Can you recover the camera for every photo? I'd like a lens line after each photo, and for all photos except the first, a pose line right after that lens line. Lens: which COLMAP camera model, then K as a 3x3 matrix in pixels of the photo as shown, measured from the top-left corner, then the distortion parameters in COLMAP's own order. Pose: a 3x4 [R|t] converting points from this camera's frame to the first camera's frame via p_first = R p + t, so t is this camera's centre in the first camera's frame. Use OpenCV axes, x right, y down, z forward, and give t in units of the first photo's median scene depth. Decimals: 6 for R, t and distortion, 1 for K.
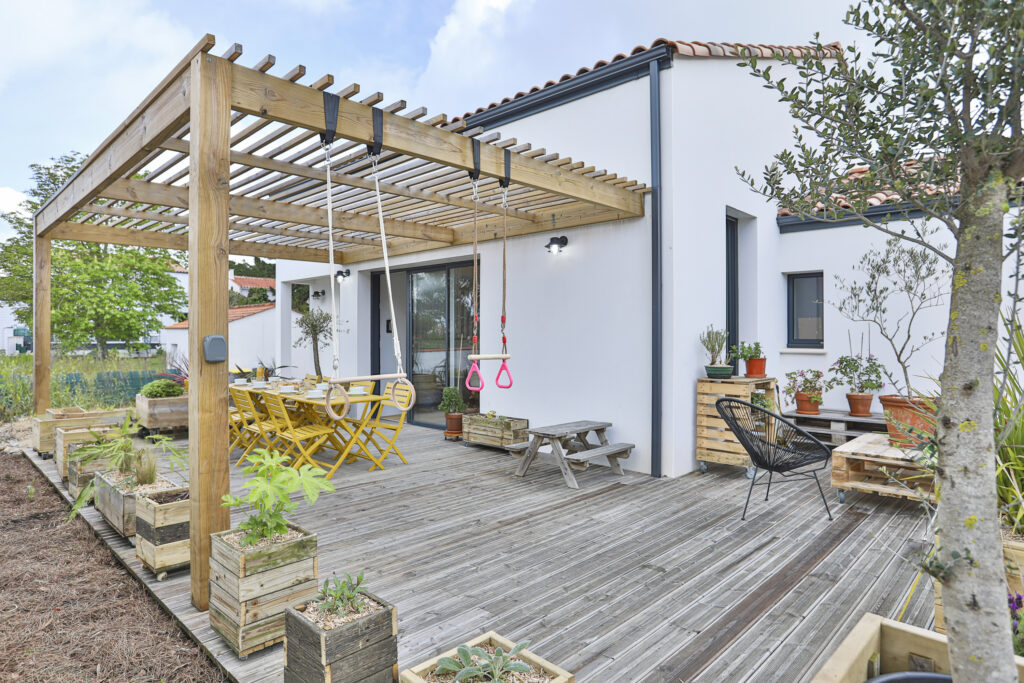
lens RADIAL K [[571.7, 0, 512.6], [0, 571.7, 336.8], [0, 0, 1]] dist [0.004009, 0.001702]
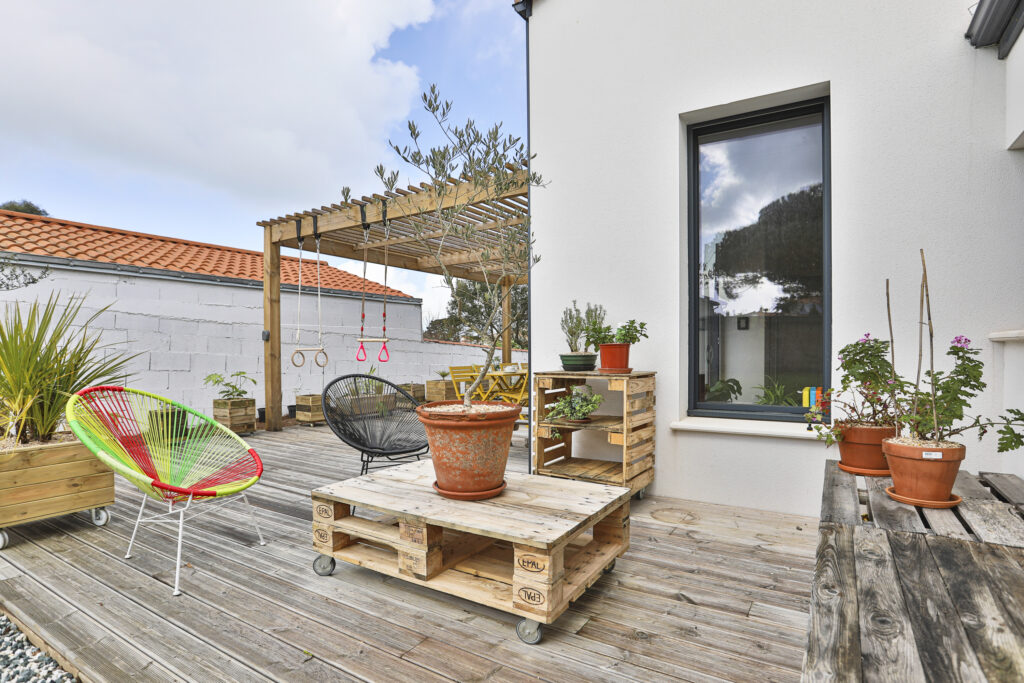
lens RADIAL K [[510.1, 0, 513.4], [0, 510.1, 346.8], [0, 0, 1]] dist [0.000619, 0.000054]
pose [[0.200541, -0.001214, -0.979685, 1.432283], [0.004636, 0.999989, -0.000290, 0.056957], [0.979674, -0.004484, 0.200544, 1.128272]]
